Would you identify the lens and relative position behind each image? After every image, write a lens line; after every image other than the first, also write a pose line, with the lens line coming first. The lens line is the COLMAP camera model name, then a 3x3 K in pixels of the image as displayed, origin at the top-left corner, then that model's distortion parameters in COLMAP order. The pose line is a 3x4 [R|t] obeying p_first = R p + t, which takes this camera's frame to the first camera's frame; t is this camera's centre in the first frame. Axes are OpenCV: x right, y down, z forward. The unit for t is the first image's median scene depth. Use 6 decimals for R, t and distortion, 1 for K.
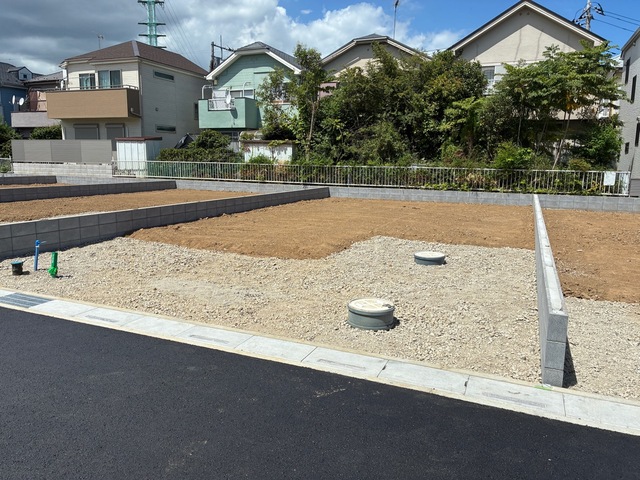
lens RADIAL K [[480.2, 0, 322.7], [0, 480.2, 238.1], [0, 0, 1]] dist [0.046725, -0.038836]
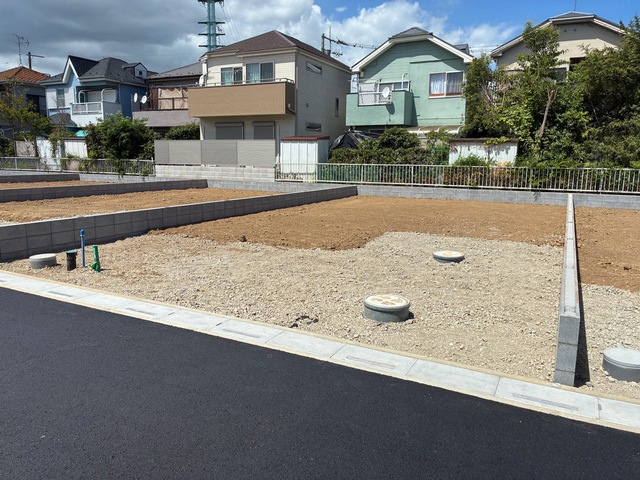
lens RADIAL K [[479.5, 0, 320.0], [0, 479.5, 240.0], [0, 0, 1]] dist [0.022064, -0.005803]
pose [[0.997373, 0.008915, -0.071891, -0.257741], [-0.008304, 0.999927, 0.008781, -0.023396], [0.071964, -0.008161, 0.997374, 0.108667]]
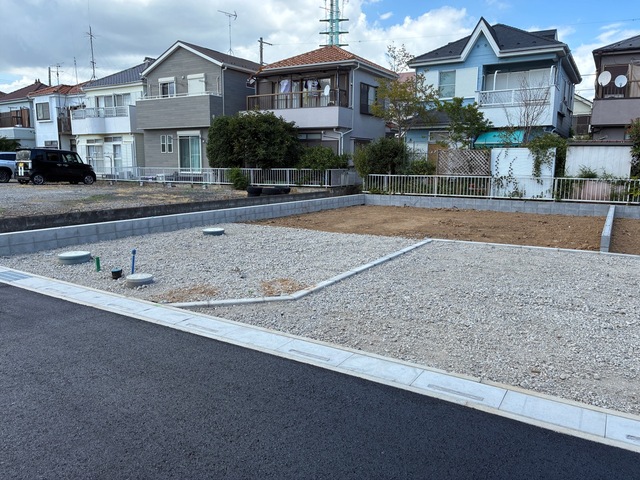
lens RADIAL K [[493.7, 0, 316.0], [0, 493.7, 238.1], [0, 0, 1]] dist [0.052041, -0.070542]
pose [[0.987133, 0.020458, -0.158587, -1.084184], [-0.023770, 0.999537, -0.019011, -0.090307], [0.158125, 0.022536, 0.987162, 0.439426]]
